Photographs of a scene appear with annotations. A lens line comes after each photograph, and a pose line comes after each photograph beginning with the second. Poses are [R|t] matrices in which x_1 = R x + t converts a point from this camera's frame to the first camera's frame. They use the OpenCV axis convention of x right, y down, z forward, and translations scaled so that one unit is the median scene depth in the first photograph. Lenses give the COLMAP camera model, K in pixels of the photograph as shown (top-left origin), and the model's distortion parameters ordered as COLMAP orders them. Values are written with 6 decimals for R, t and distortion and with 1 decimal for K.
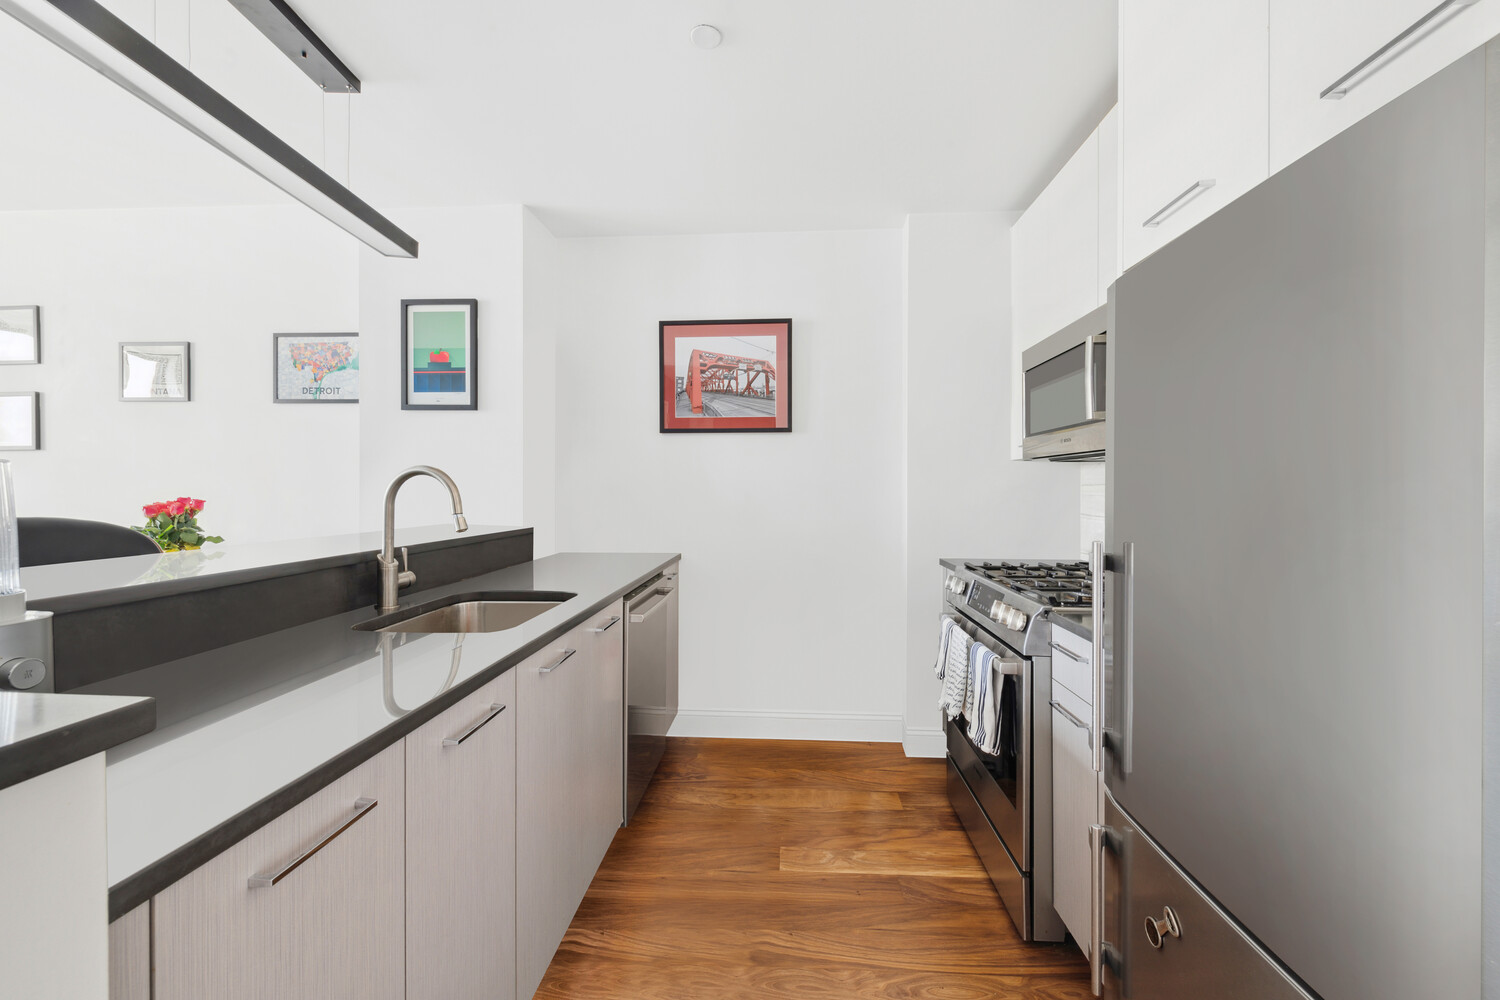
lens RADIAL K [[583.3, 0, 756.7], [0, 583.3, 492.9], [0, 0, 1]] dist [0.002138, 0.000077]
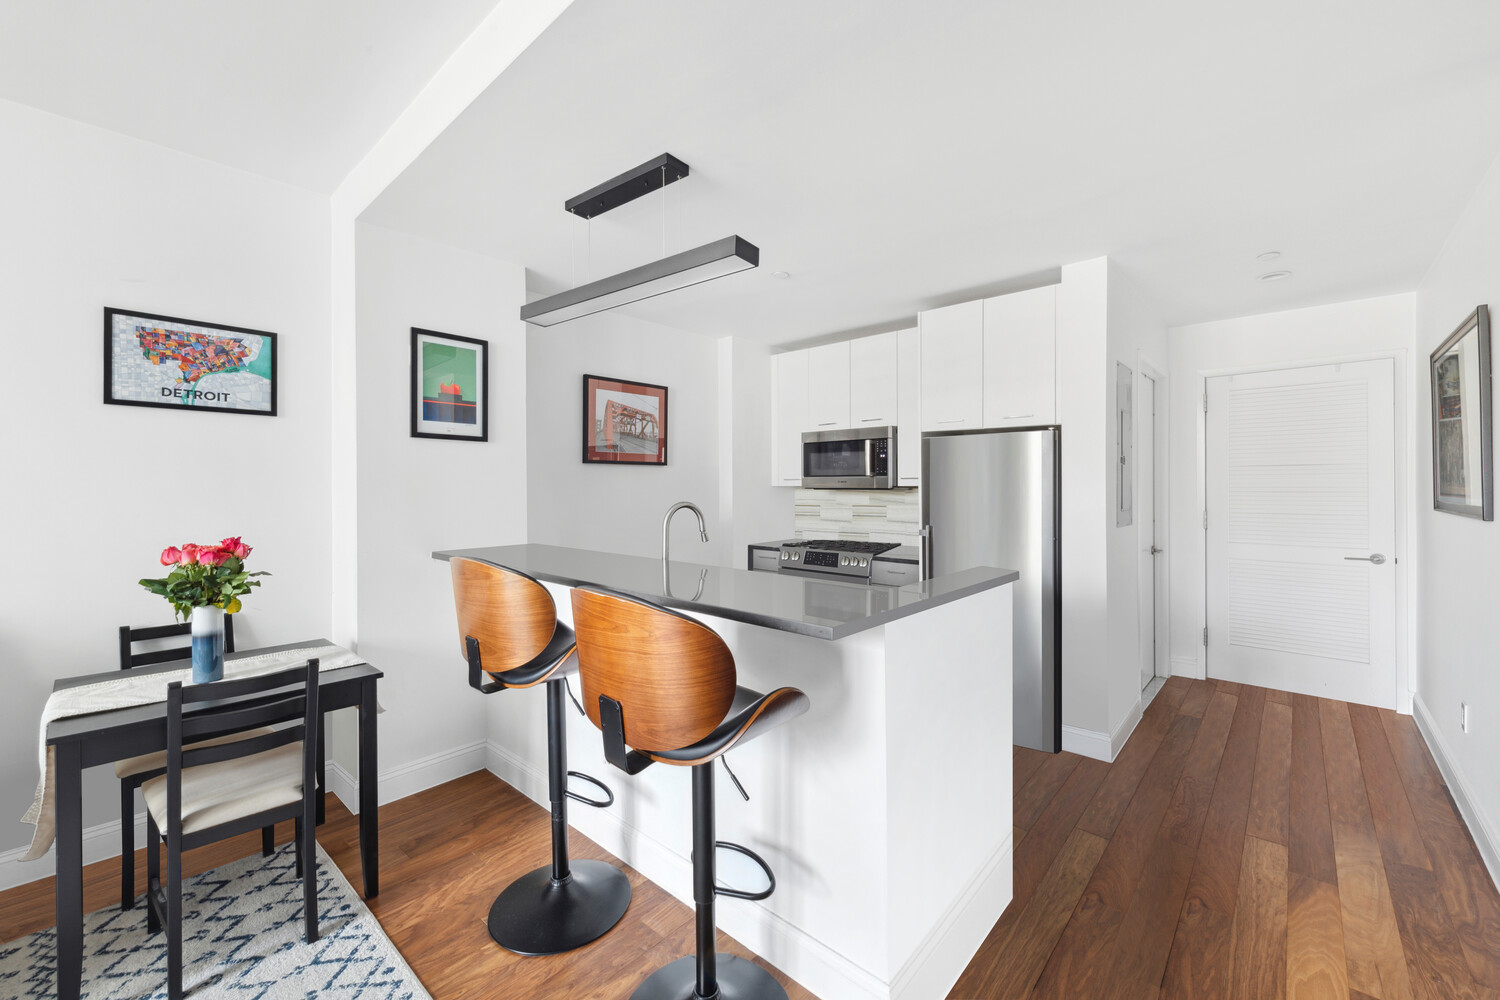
lens RADIAL K [[608.6, 0, 751.6], [0, 608.6, 488.9], [0, 0, 1]] dist [0.001174, 0.000200]
pose [[0.628598, -0.004101, 0.777719, -0.961356], [0.009426, 0.999953, -0.002346, -0.041535], [-0.777673, 0.008805, 0.628607, -0.096861]]
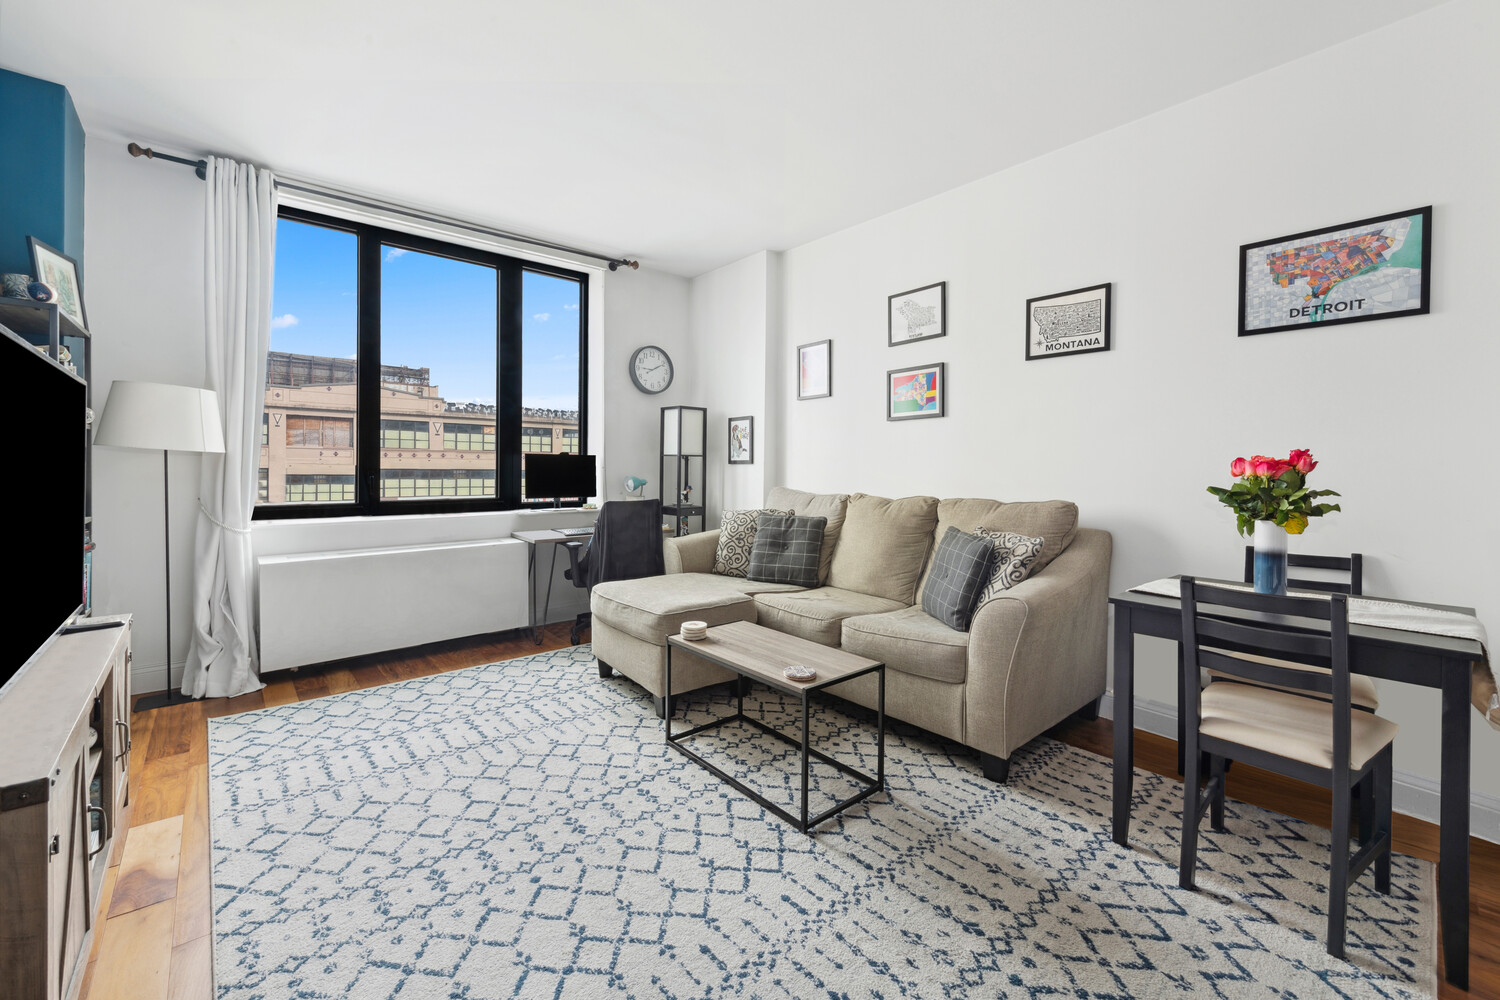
lens RADIAL K [[613.2, 0, 752.4], [0, 613.2, 473.3], [0, 0, 1]] dist [0.000382, -0.000083]
pose [[0.698484, 0.008685, -0.715573, -0.733236], [-0.012614, 0.999920, -0.000177, 0.038367], [0.715514, 0.009149, 0.698538, -0.029247]]
